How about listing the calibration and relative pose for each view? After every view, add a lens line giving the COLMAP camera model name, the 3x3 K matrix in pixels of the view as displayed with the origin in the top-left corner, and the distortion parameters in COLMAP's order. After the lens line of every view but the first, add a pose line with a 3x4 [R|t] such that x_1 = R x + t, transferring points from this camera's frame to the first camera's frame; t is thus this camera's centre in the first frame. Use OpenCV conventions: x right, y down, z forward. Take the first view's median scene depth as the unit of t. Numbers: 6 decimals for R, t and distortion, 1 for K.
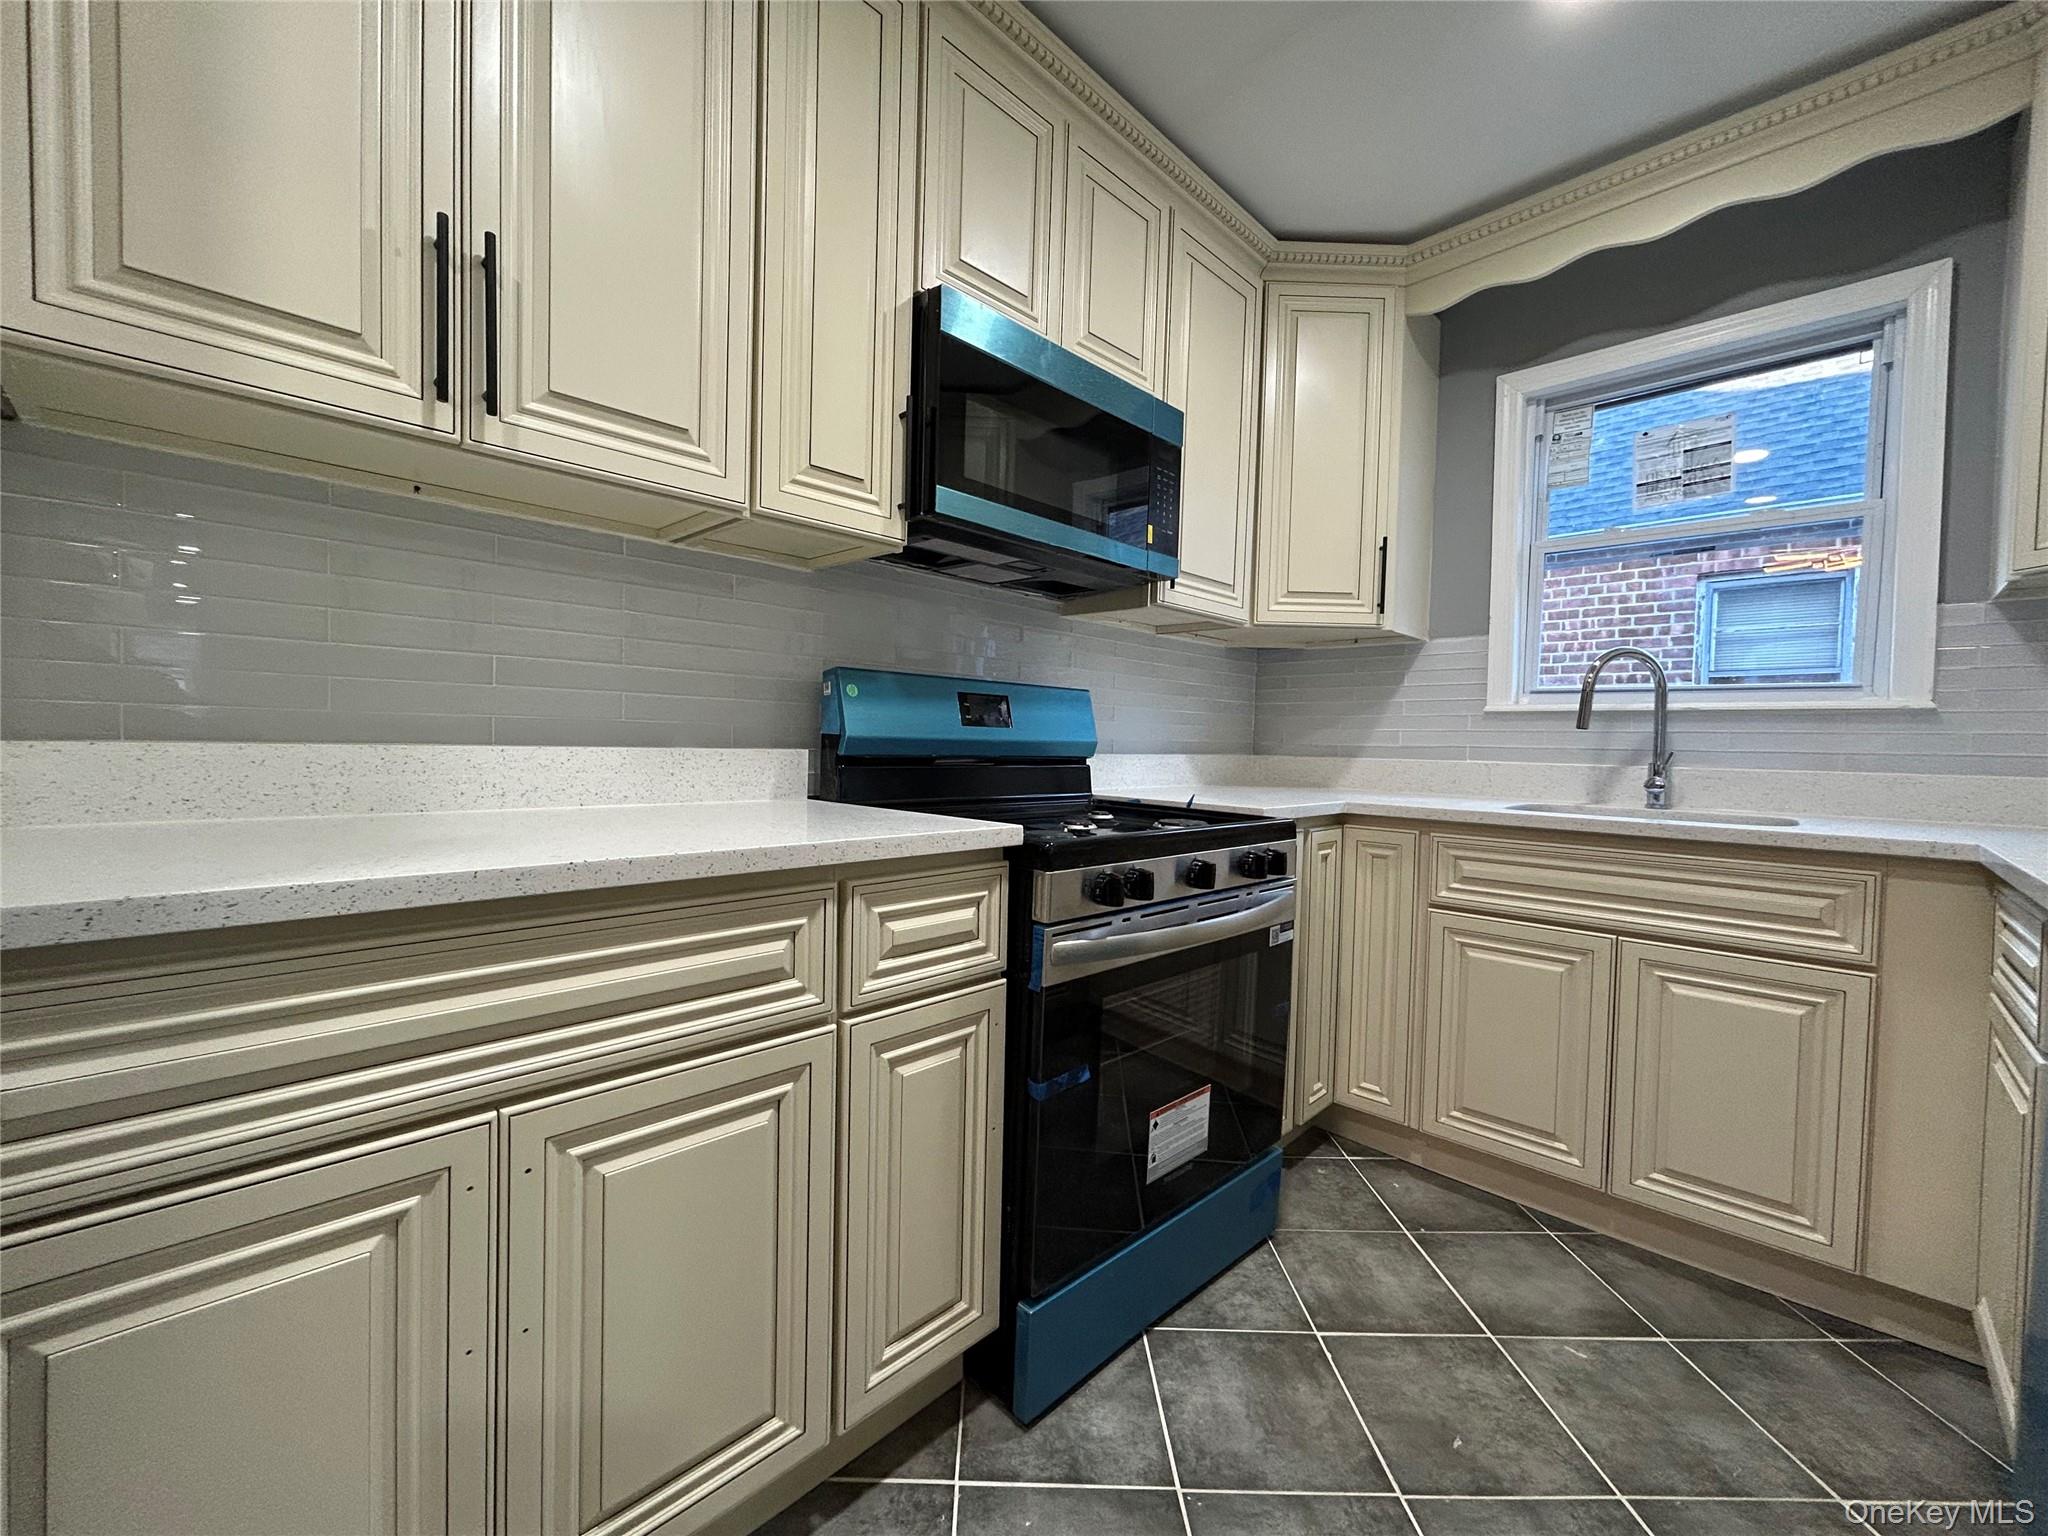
lens RADIAL K [[819.5, 0, 1024.0], [0, 819.5, 768.0], [0, 0, 1]] dist [0.000093, -0.000486]
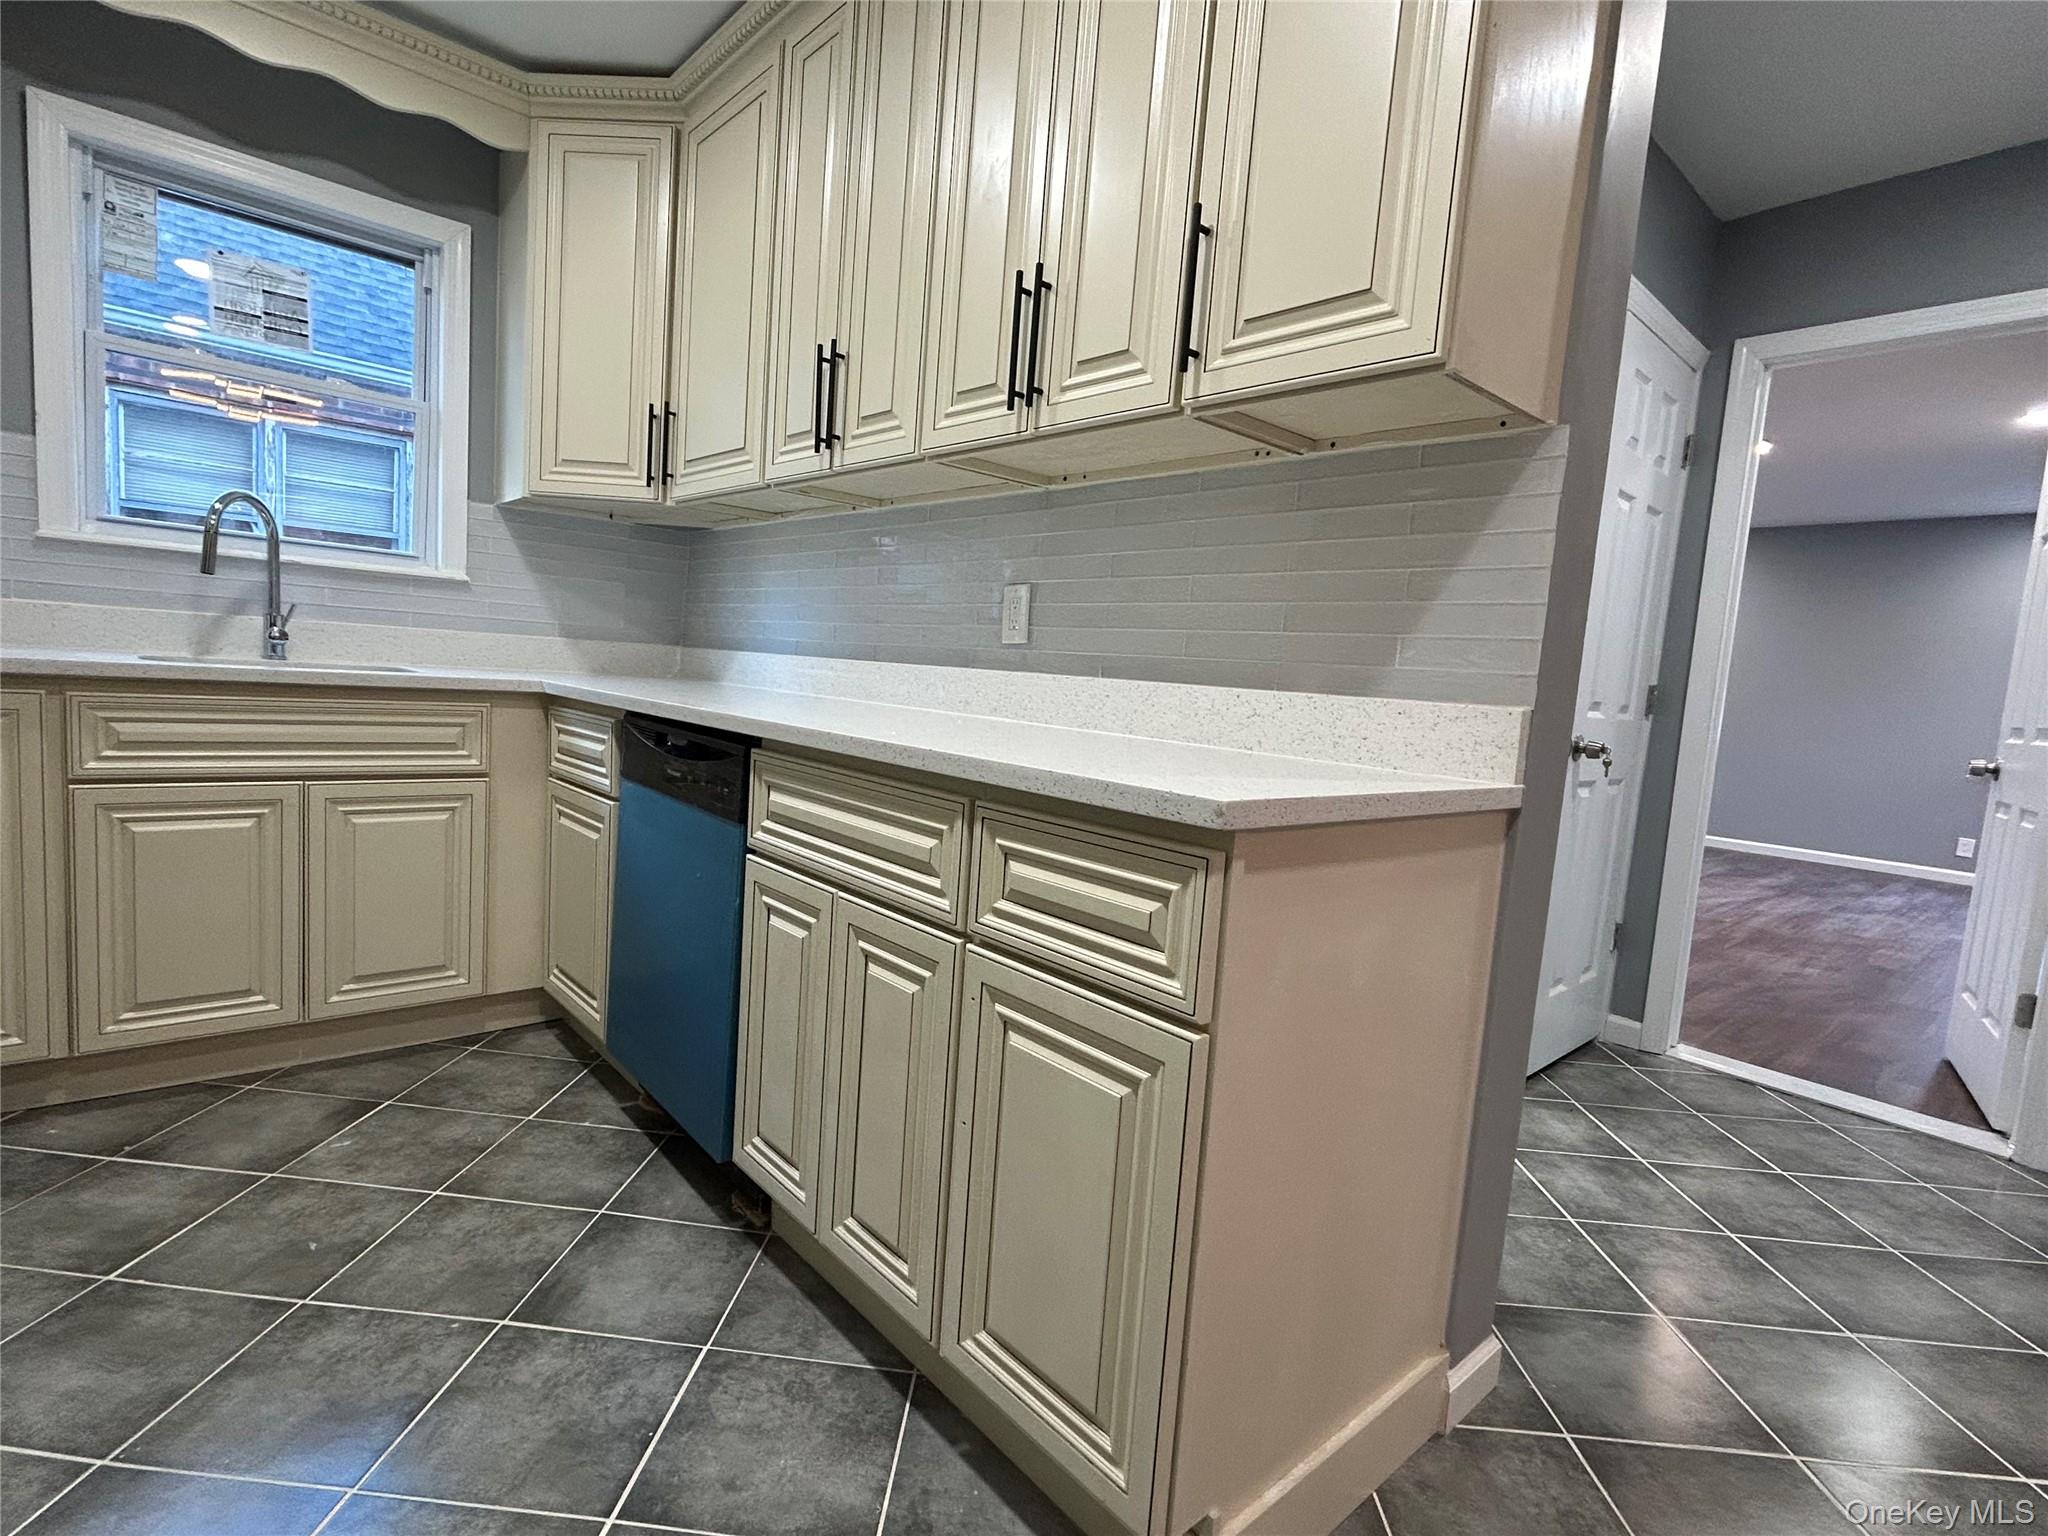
lens RADIAL K [[986.5, 0, 1024.0], [0, 986.5, 768.0], [0, 0, 1]] dist [-0.000472, 0.000620]
pose [[0.057153, -0.115806, 0.991626, -0.420350], [-0.038760, 0.992244, 0.118112, 0.002975], [-0.997613, -0.045186, 0.052221, 0.013062]]
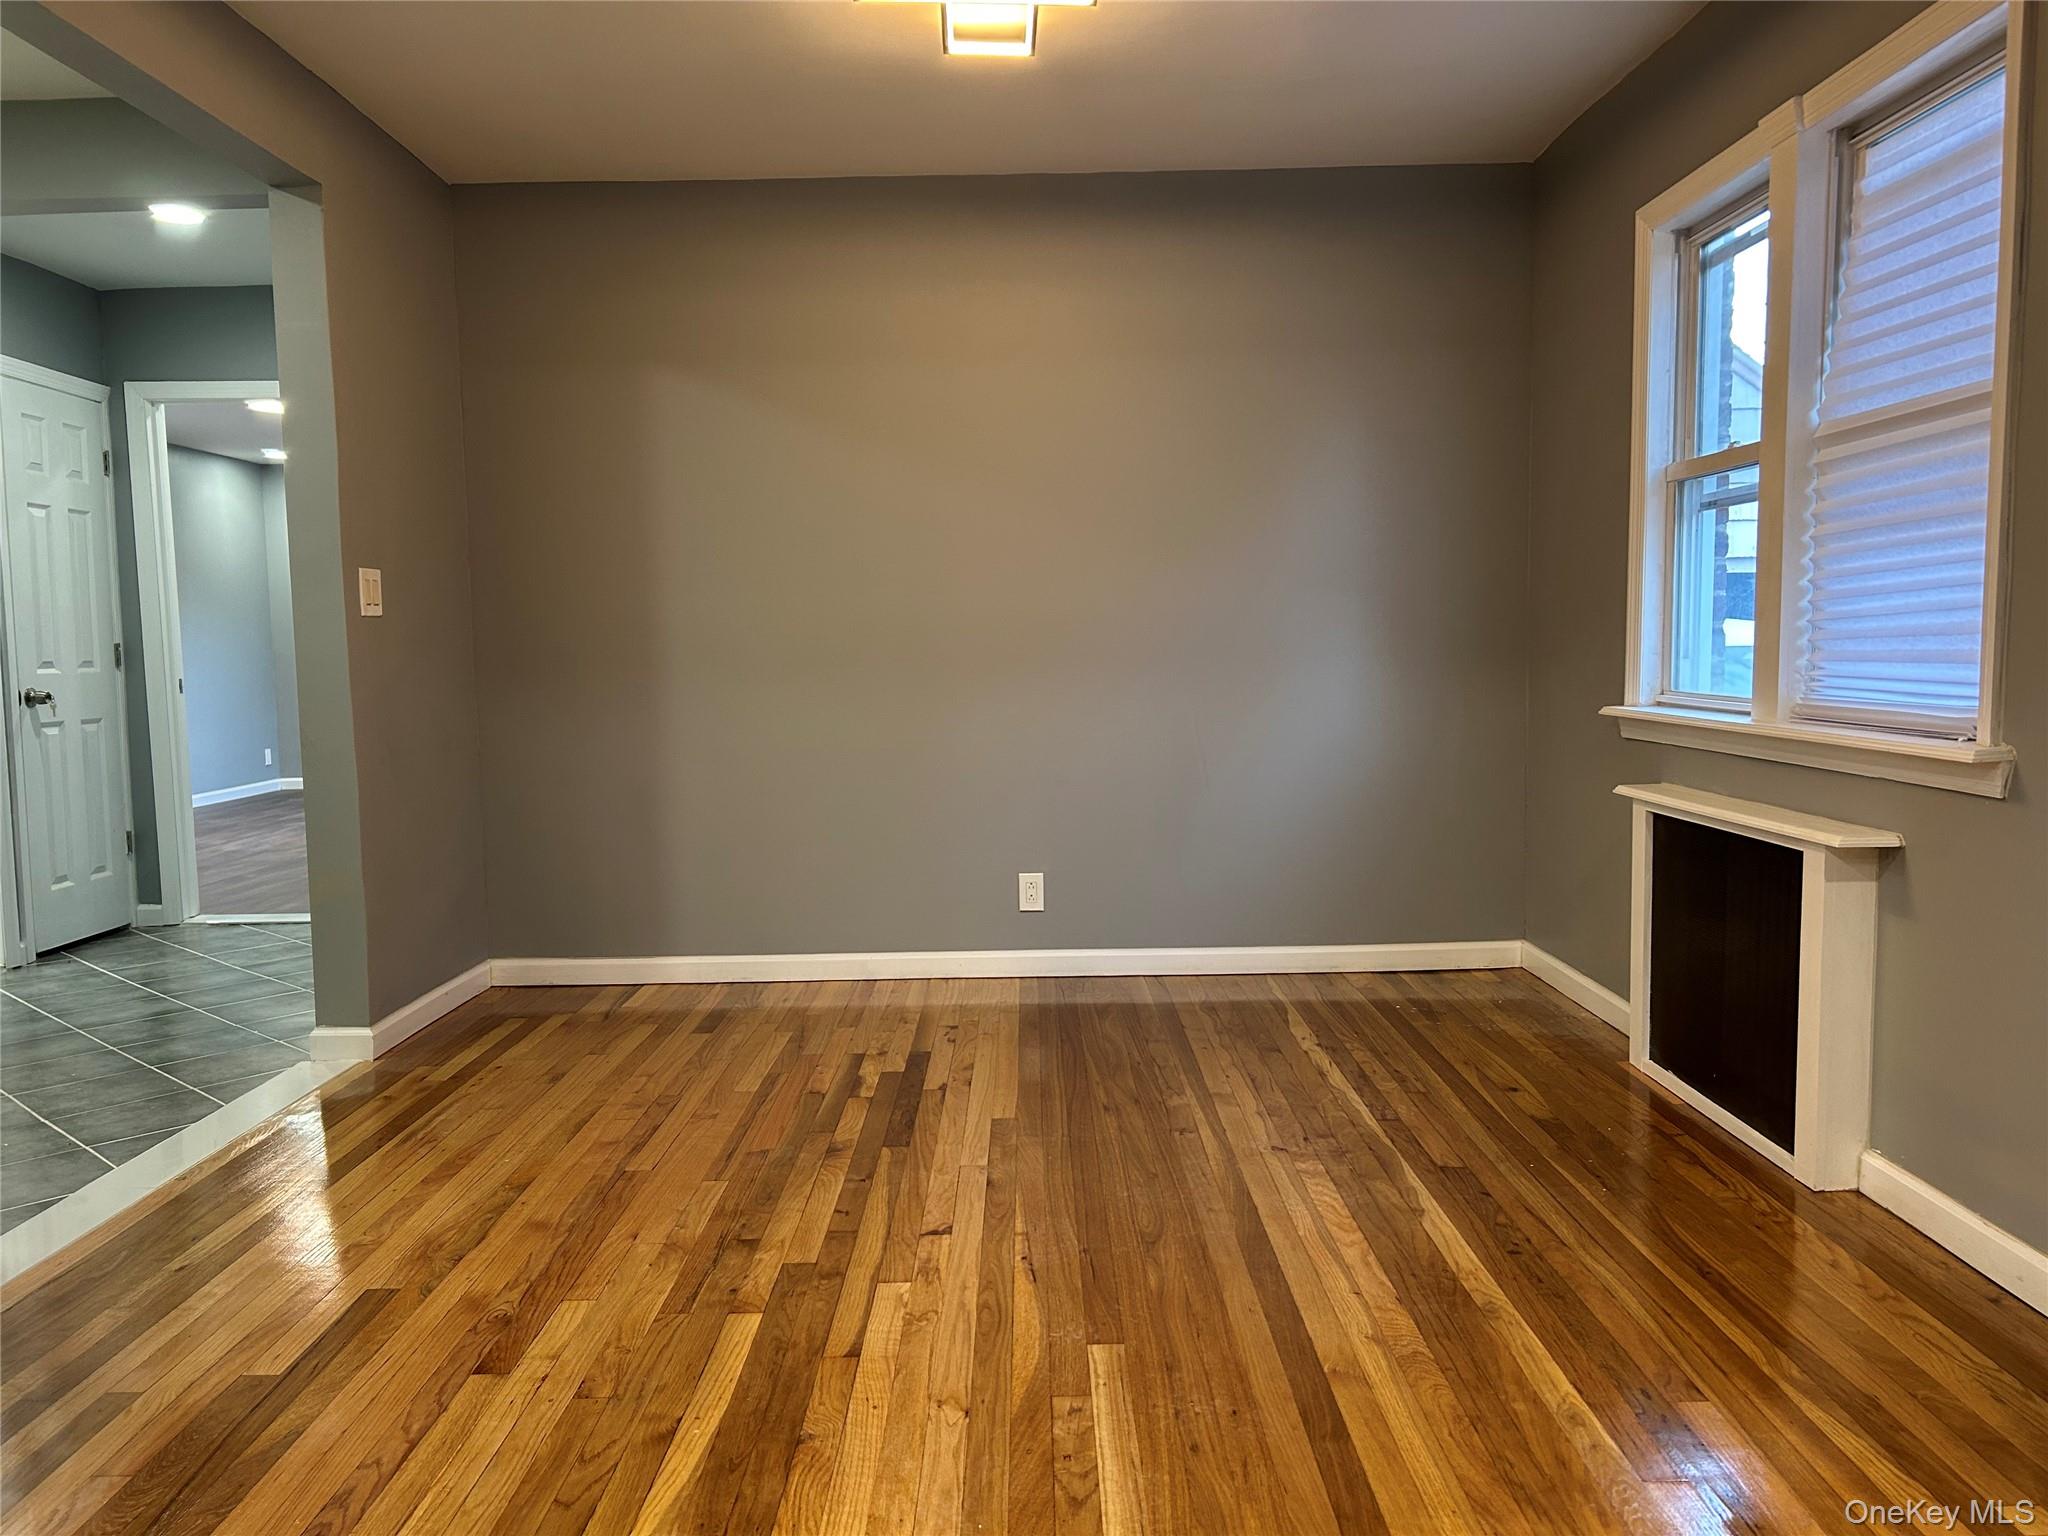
lens RADIAL K [[1510.7, 0, 1024.0], [0, 1510.7, 768.0], [0, 0, 1]] dist [0.123674, -0.171539]
pose [[-0.708324, -0.066382, 0.702759, -1.488313], [0.026523, 0.992362, 0.120471, -0.031418], [-0.705389, 0.103972, -0.701153, 0.025654]]
